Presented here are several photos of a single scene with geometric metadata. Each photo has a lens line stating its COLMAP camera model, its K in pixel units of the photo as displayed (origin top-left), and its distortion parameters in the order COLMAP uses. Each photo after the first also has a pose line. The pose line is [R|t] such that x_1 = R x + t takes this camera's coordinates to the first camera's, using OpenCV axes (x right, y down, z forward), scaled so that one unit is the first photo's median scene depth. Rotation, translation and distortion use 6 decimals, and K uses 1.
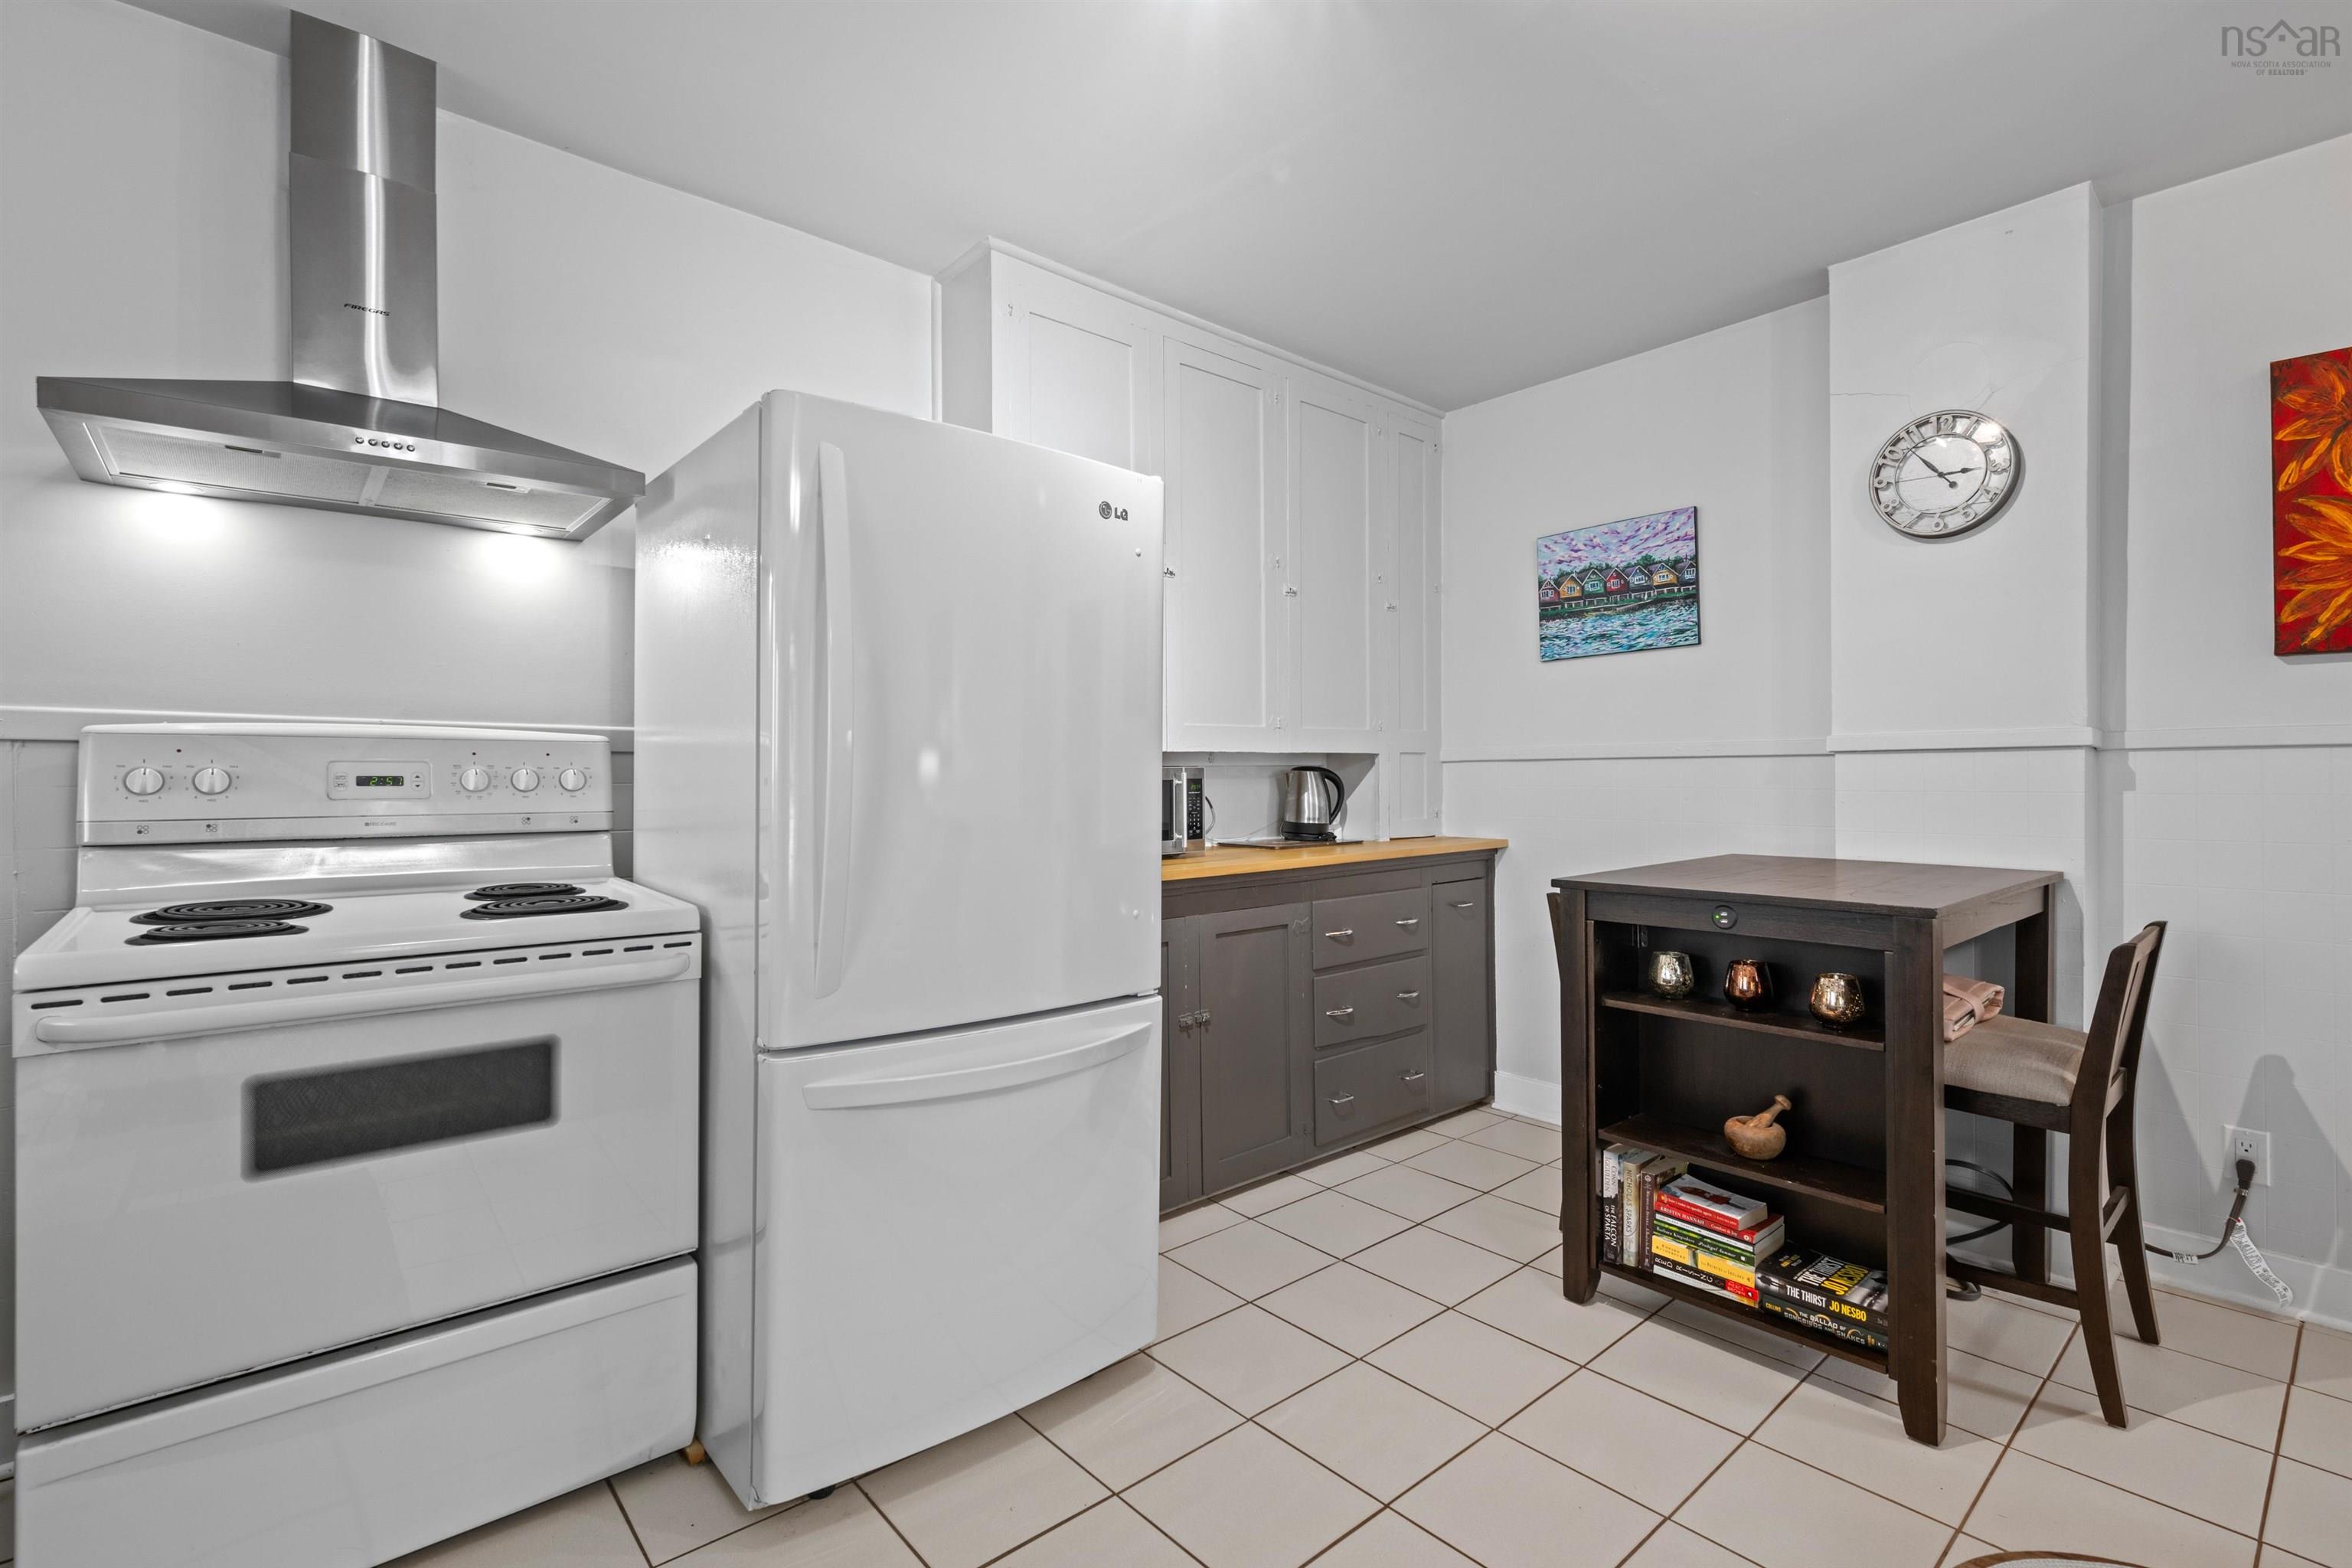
lens RADIAL K [[1056.4, 0, 1171.6], [0, 1056.4, 776.4], [0, 0, 1]] dist [-0.001865, 0.000273]
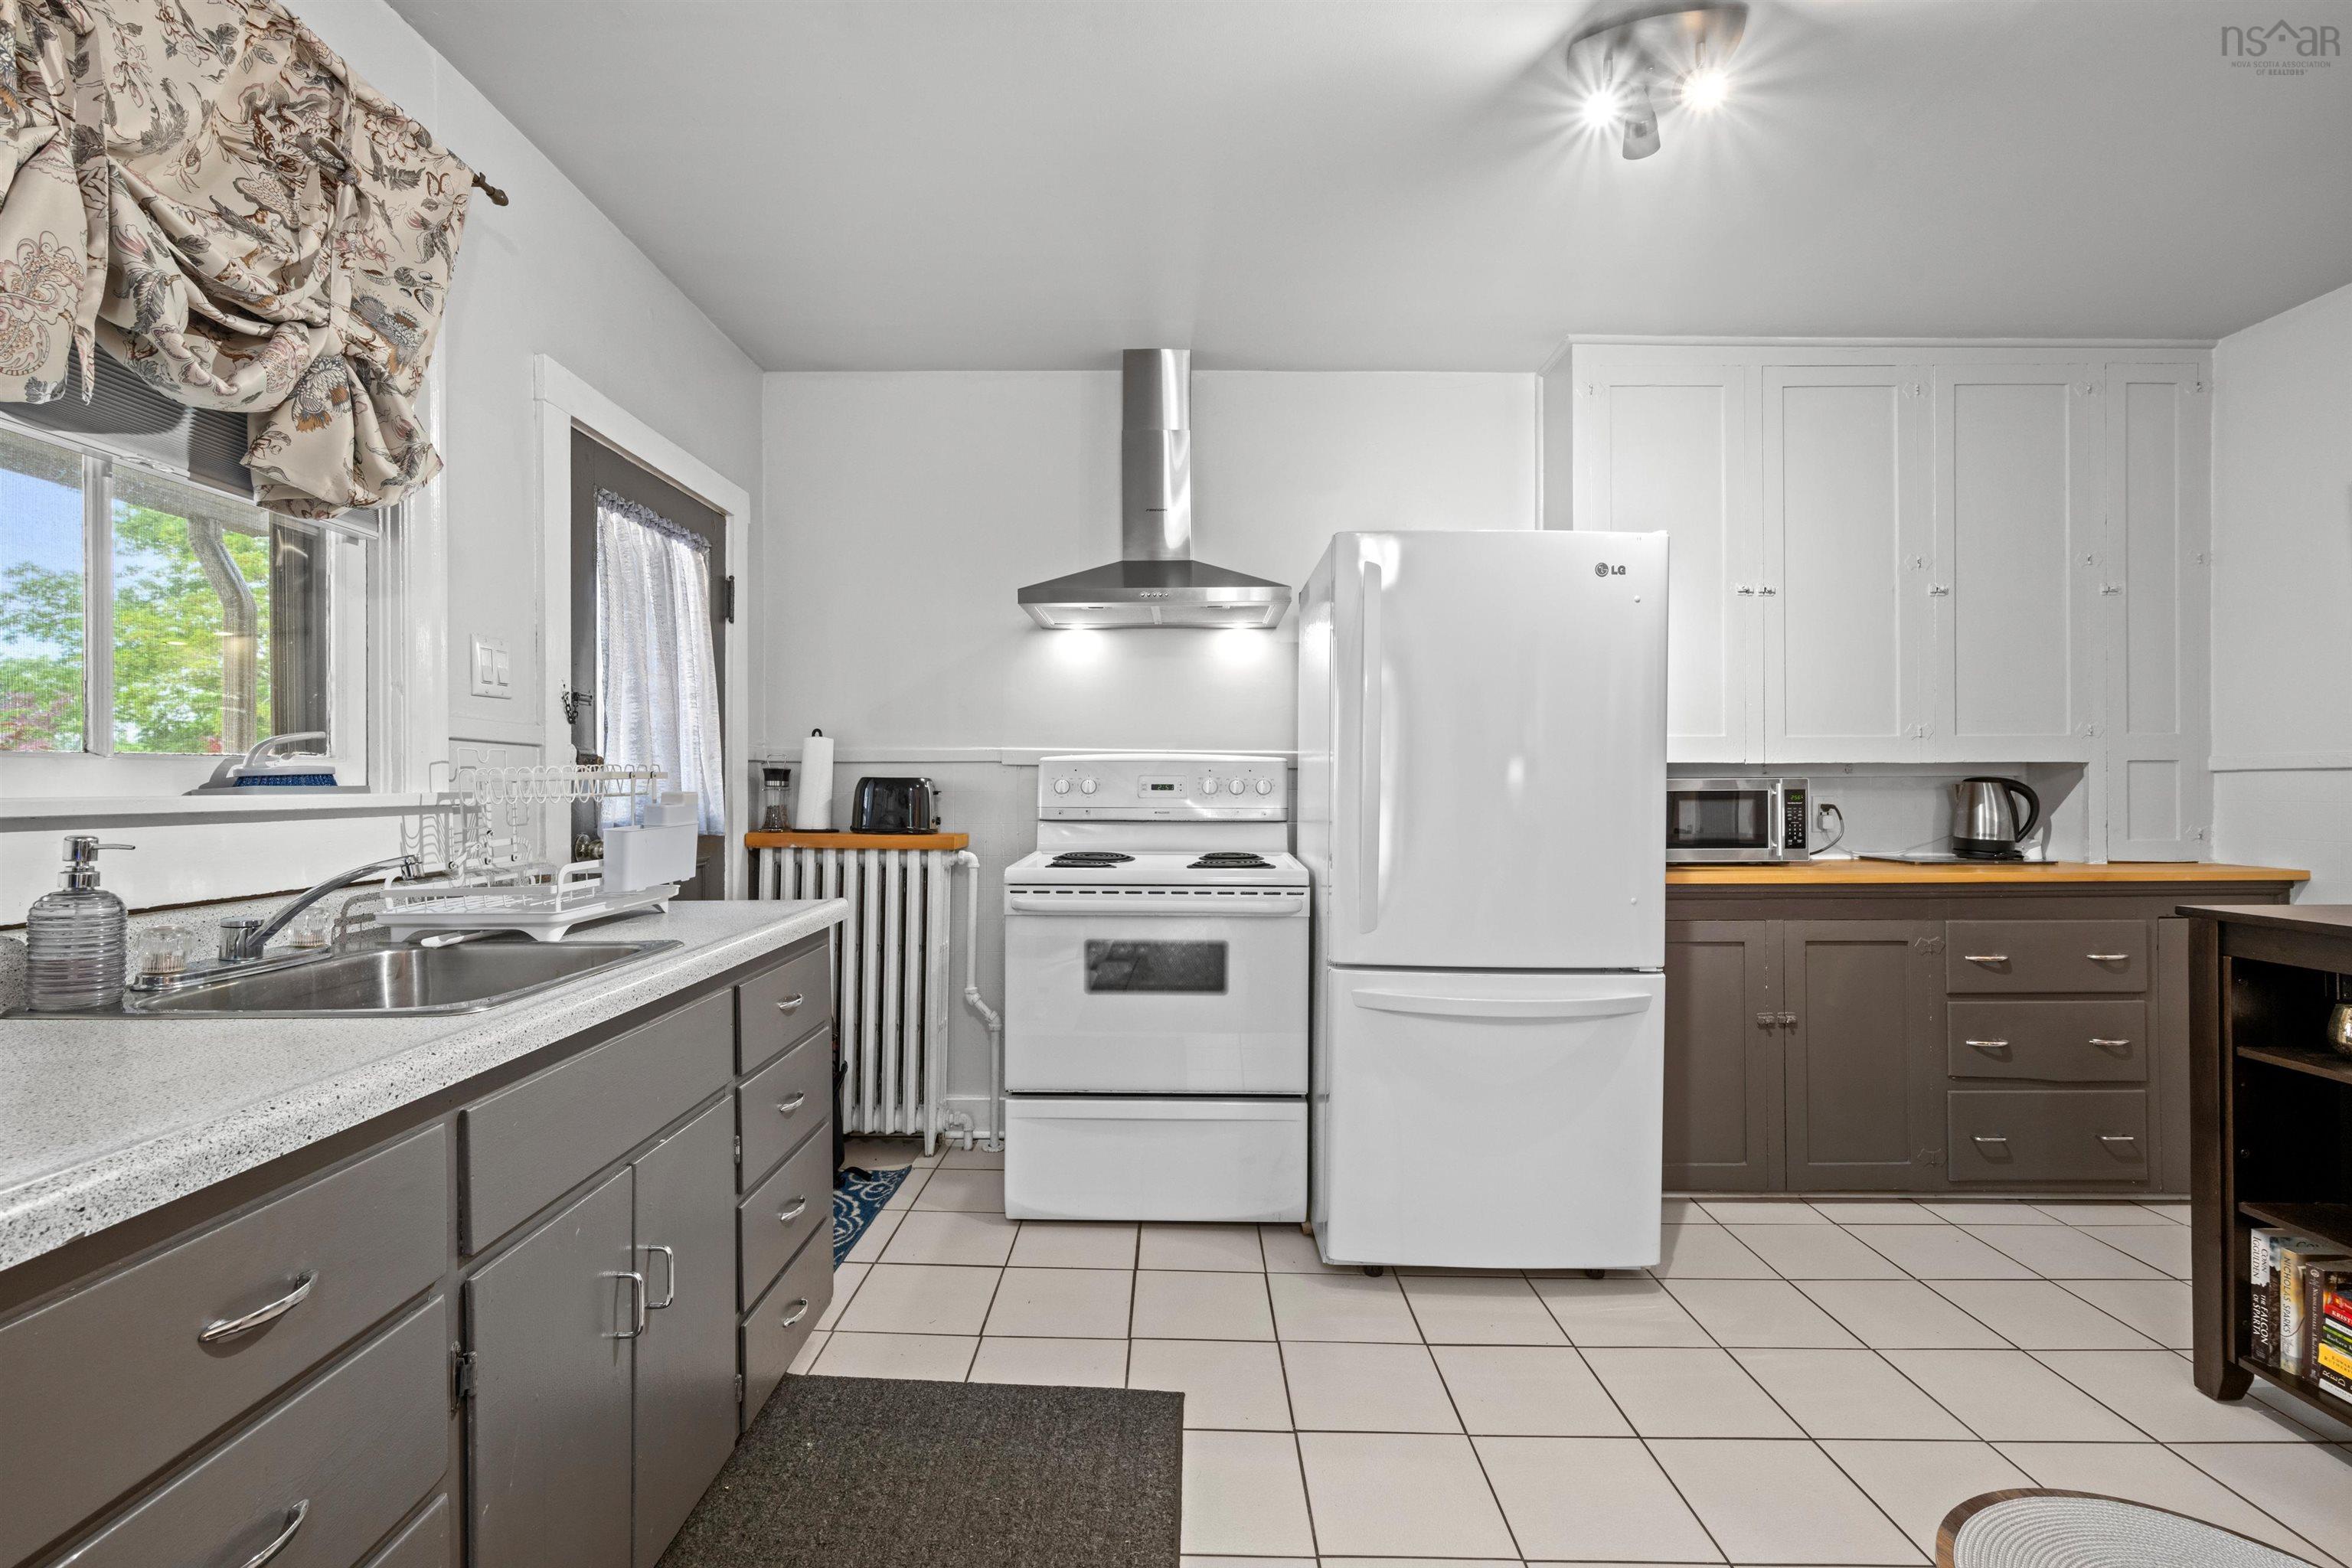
lens RADIAL K [[1048.1, 0, 1193.2], [0, 1048.1, 786.8], [0, 0, 1]] dist [0.000028, -0.000263]
pose [[0.758148, 0.004125, -0.652069, 0.317295], [-0.004648, 0.999989, 0.000922, 0.001682], [0.652066, 0.002332, 0.758159, -0.199581]]
